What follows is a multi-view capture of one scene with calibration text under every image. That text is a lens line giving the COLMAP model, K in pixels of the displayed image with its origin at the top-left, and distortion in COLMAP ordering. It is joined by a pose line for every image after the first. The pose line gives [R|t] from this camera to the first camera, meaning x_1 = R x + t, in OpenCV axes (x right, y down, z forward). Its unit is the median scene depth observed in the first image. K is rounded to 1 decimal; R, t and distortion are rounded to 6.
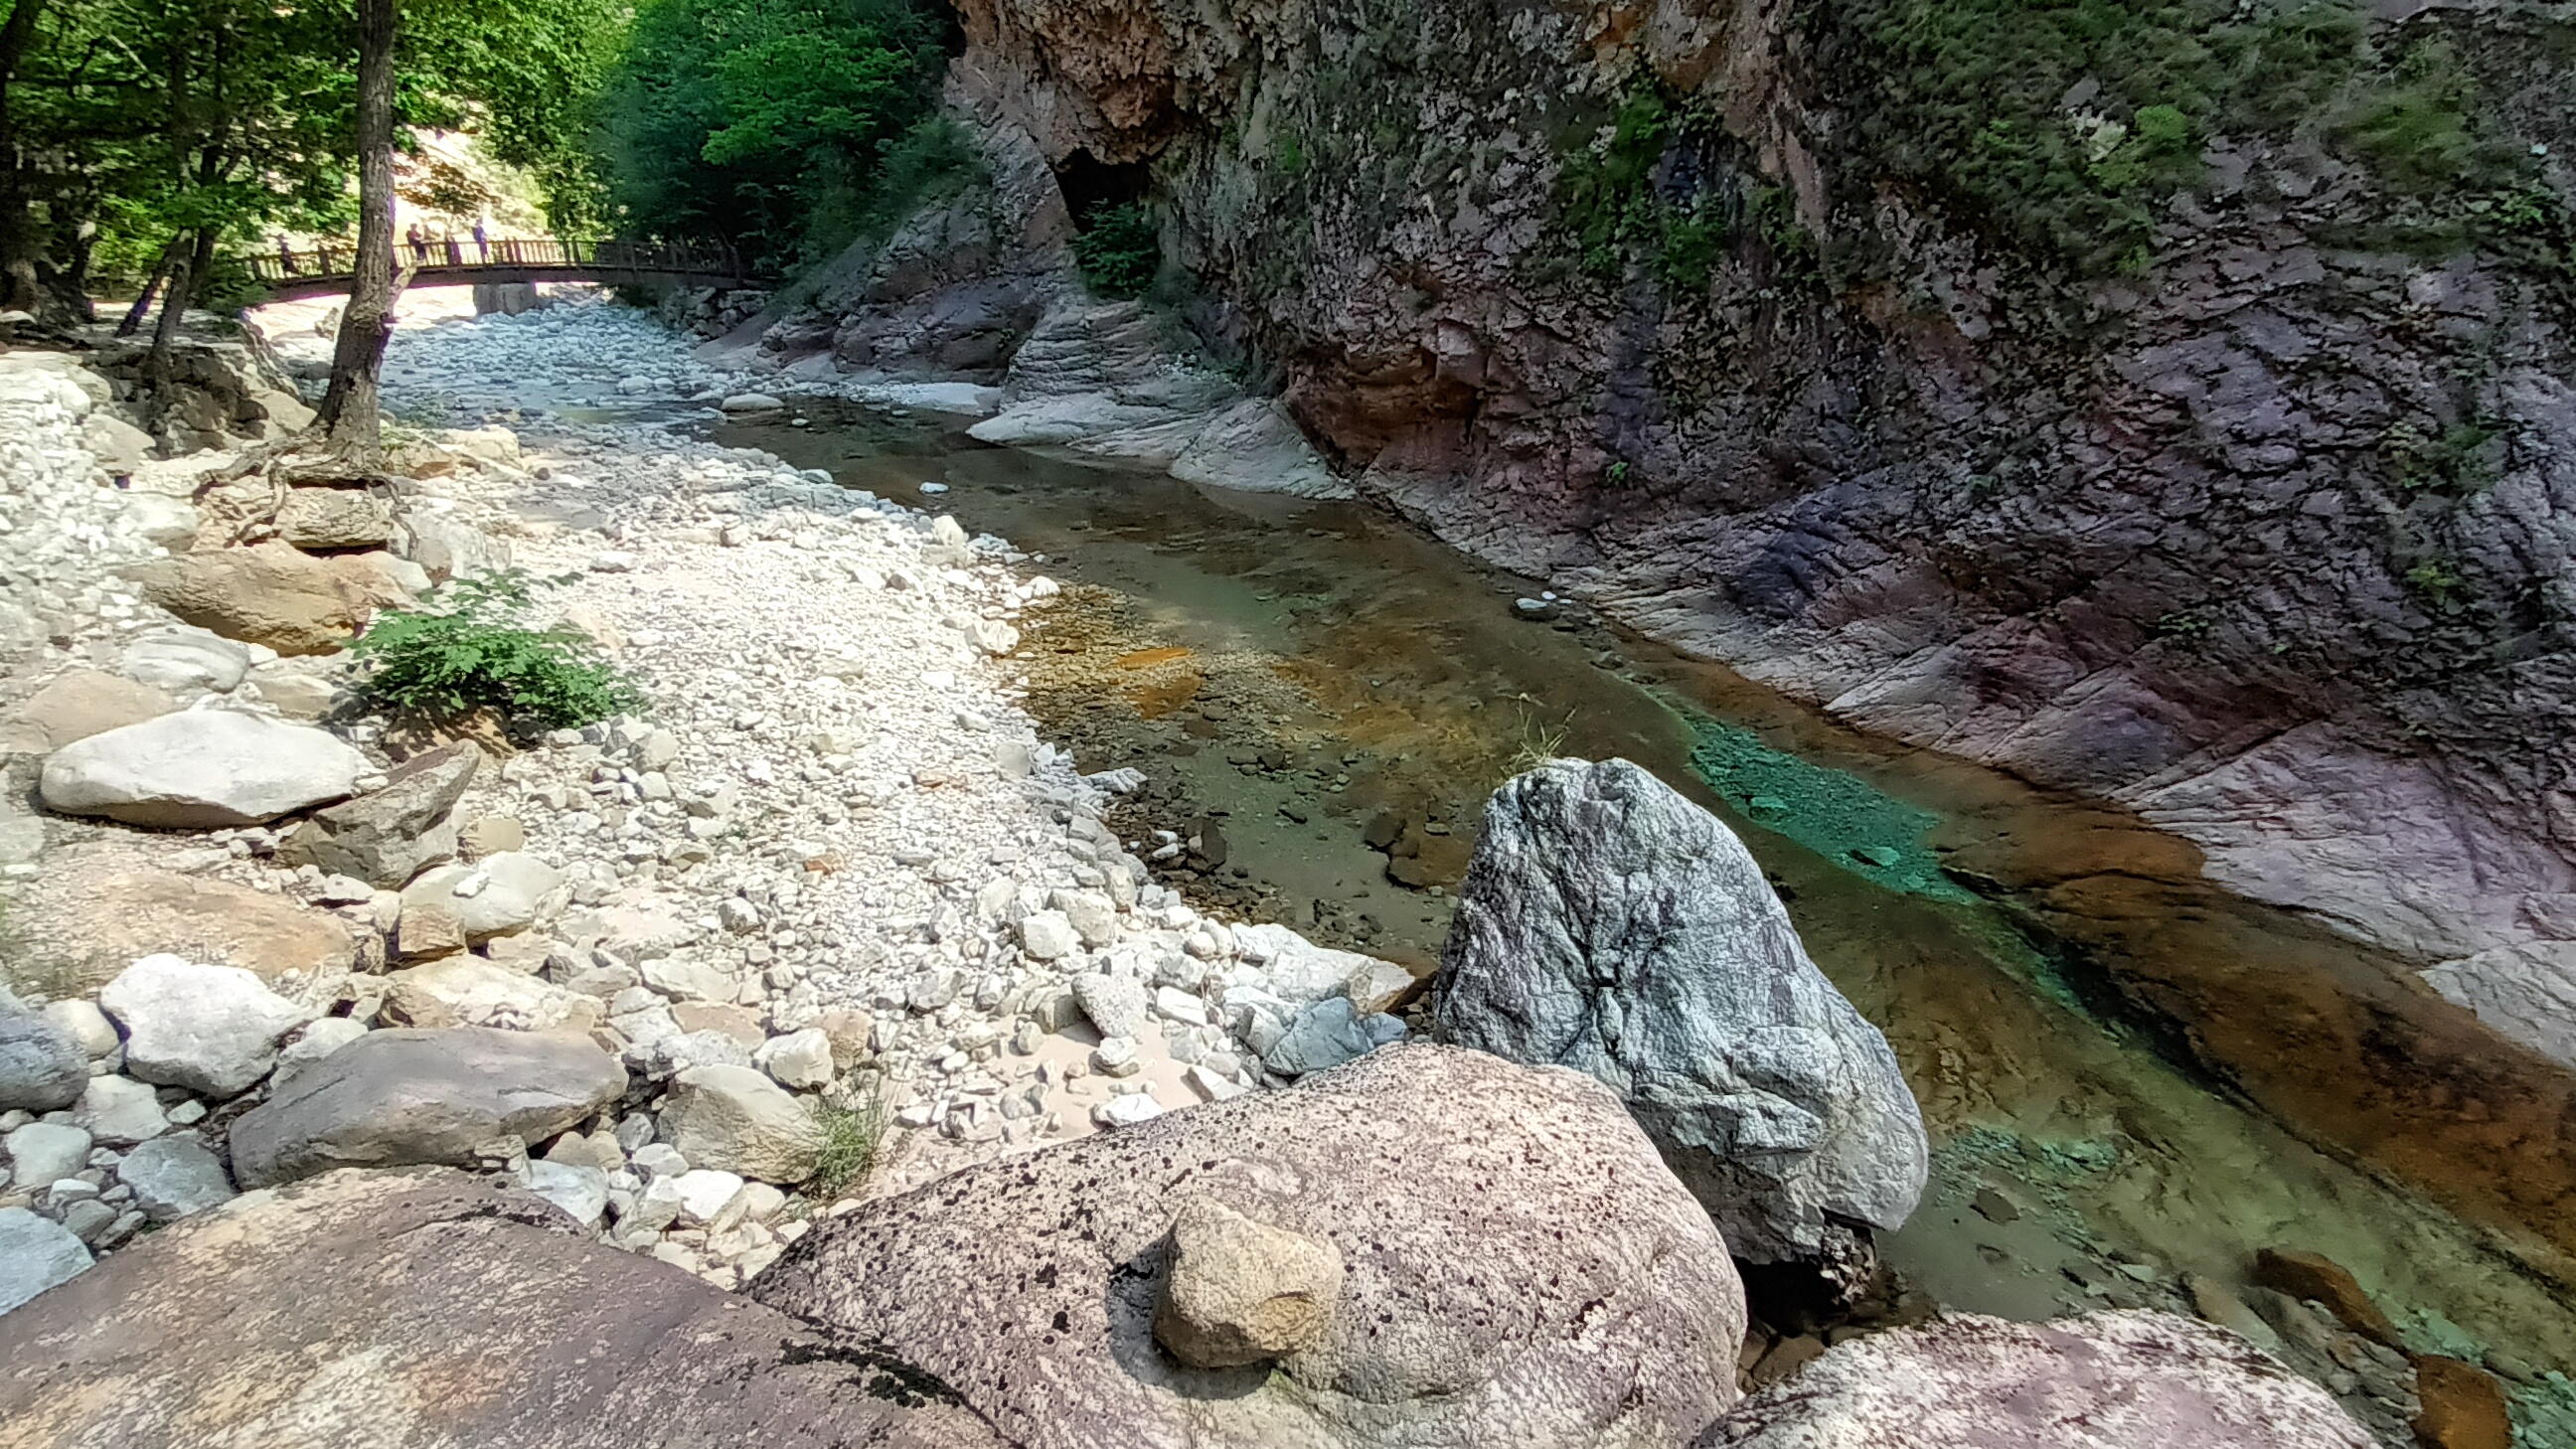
lens RADIAL K [[1264.4, 0, 1287.4], [0, 1264.4, 723.5], [0, 0, 1]] dist [0.001537, 0.002623]
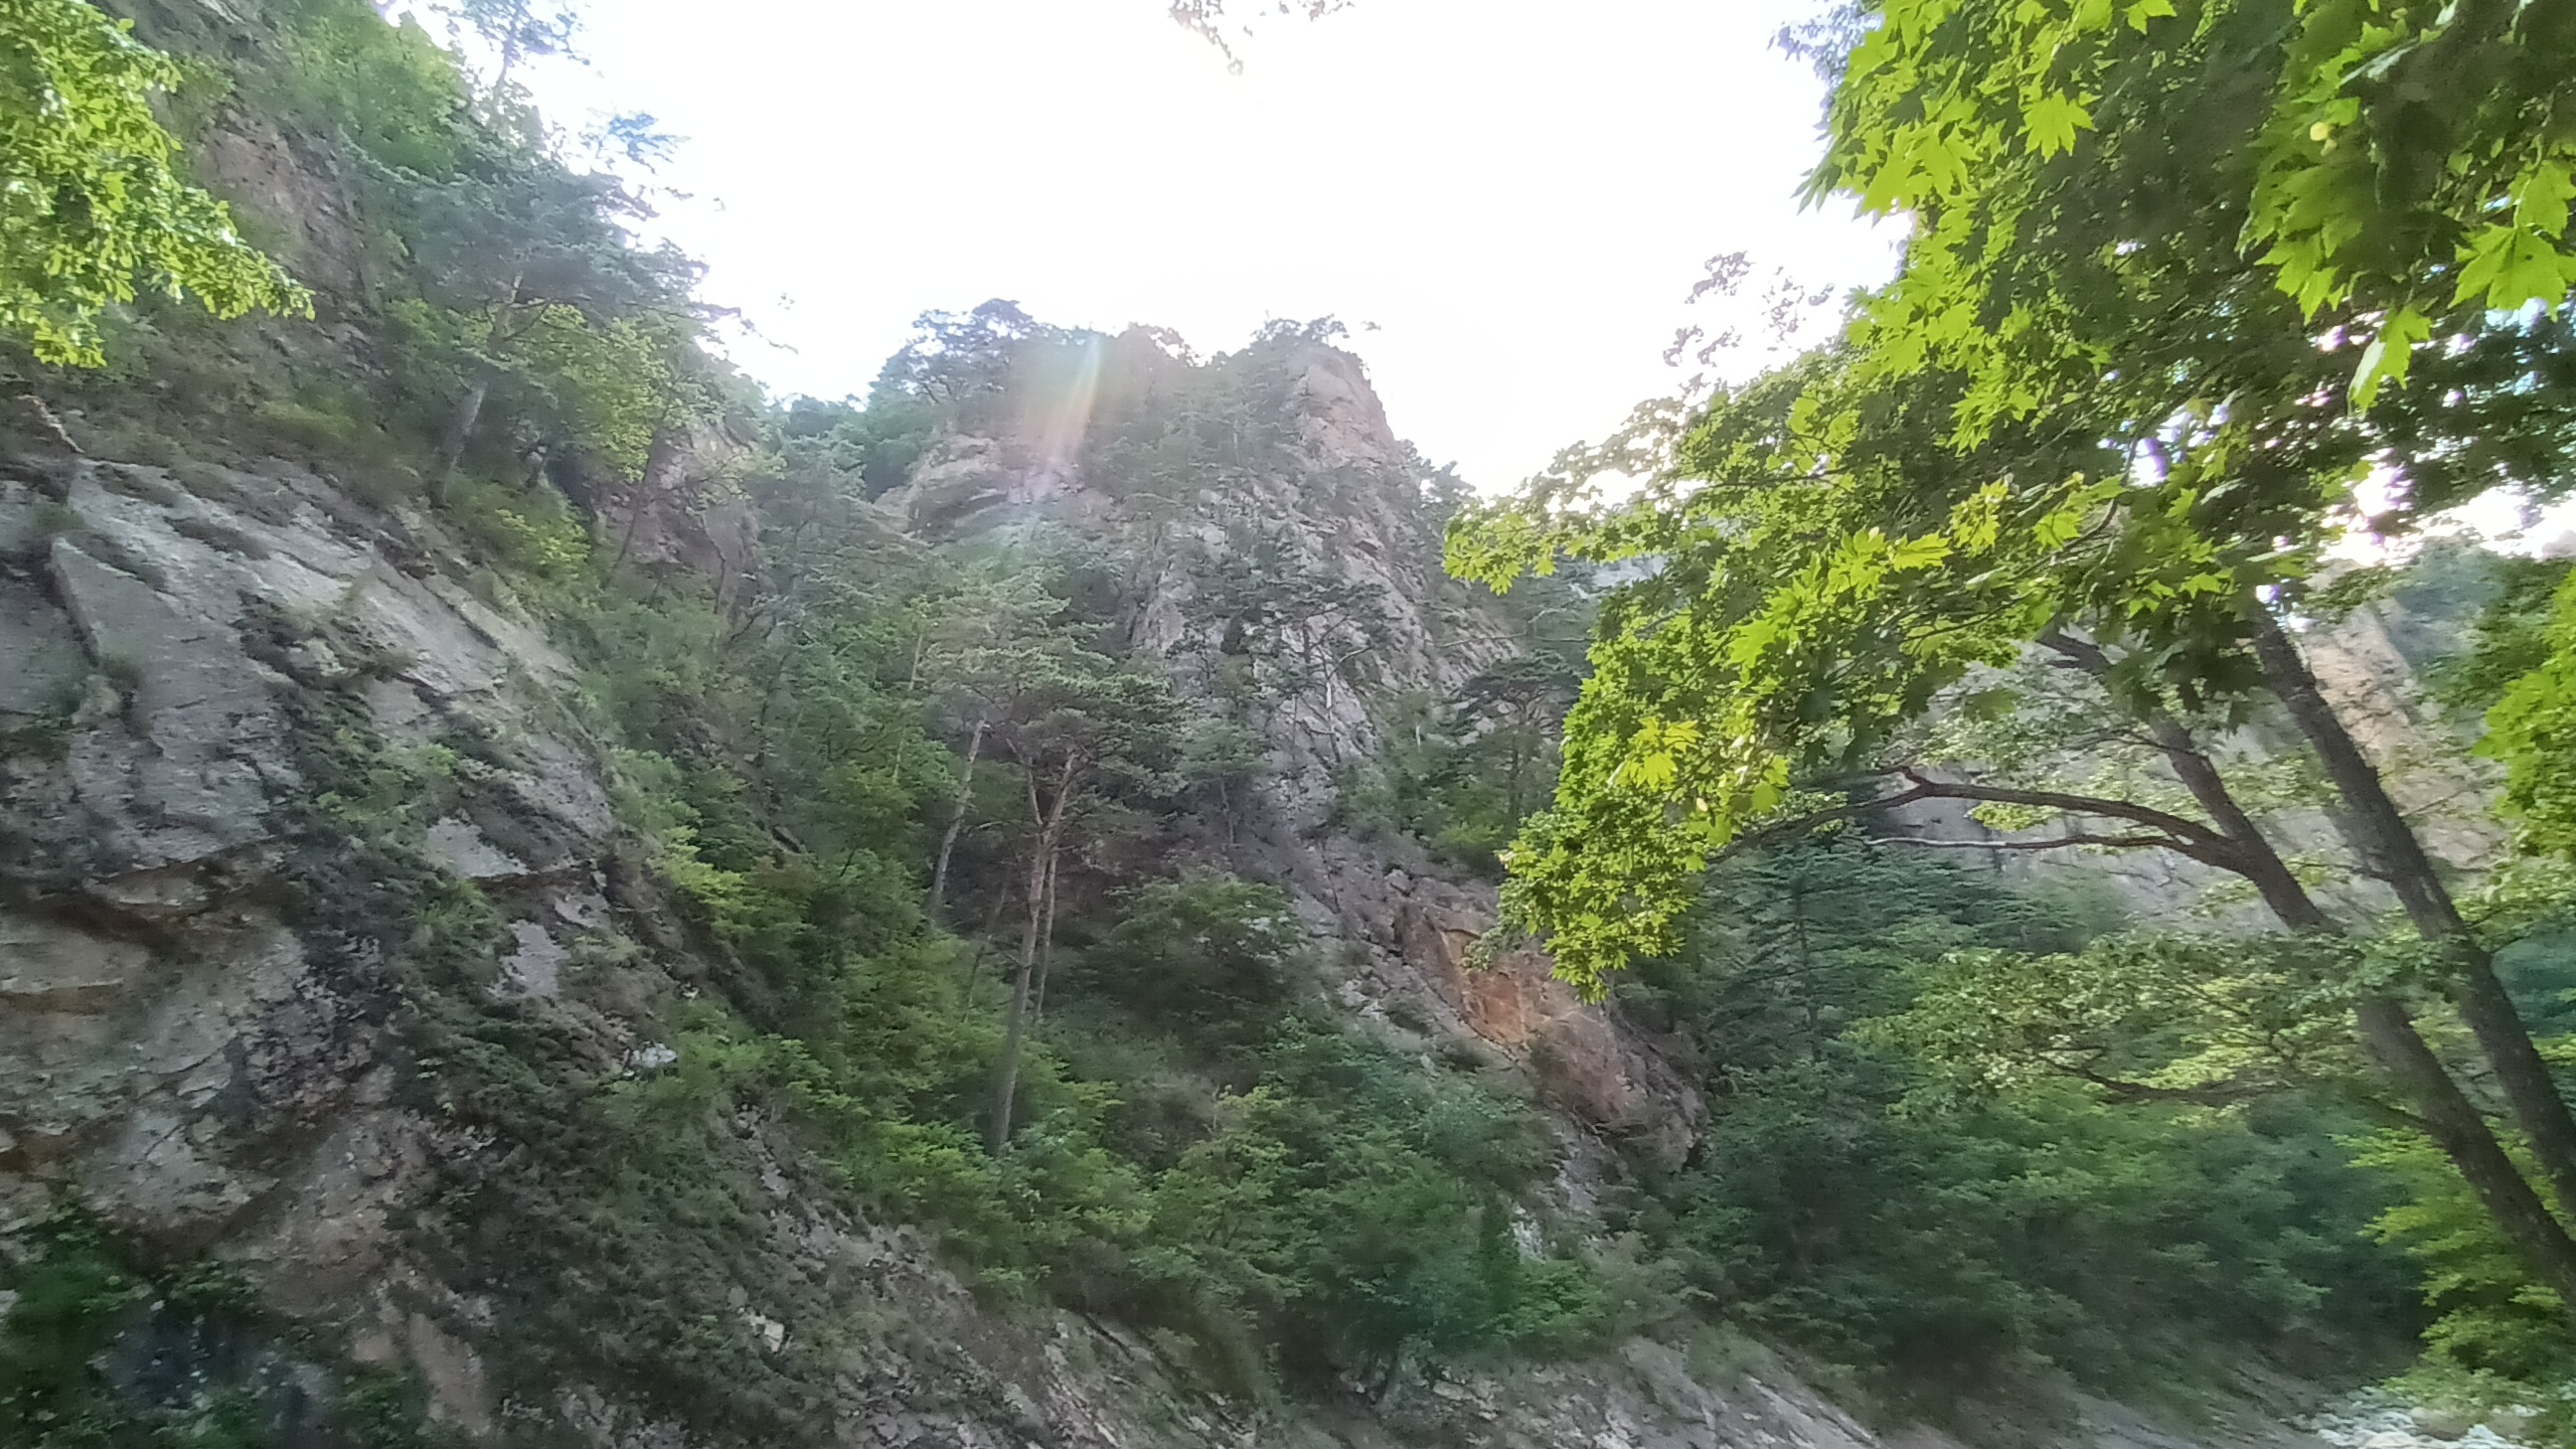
lens RADIAL K [[1264.4, 0, 1288.5], [0, 1264.4, 726.4], [0, 0, 1]] dist [0.001537, 0.002623]
pose [[-0.126827, 0.456137, 0.880826, -0.688089], [0.402356, 0.835318, -0.374637, -0.233409], [-0.906656, 0.306891, -0.289471, 0.580192]]
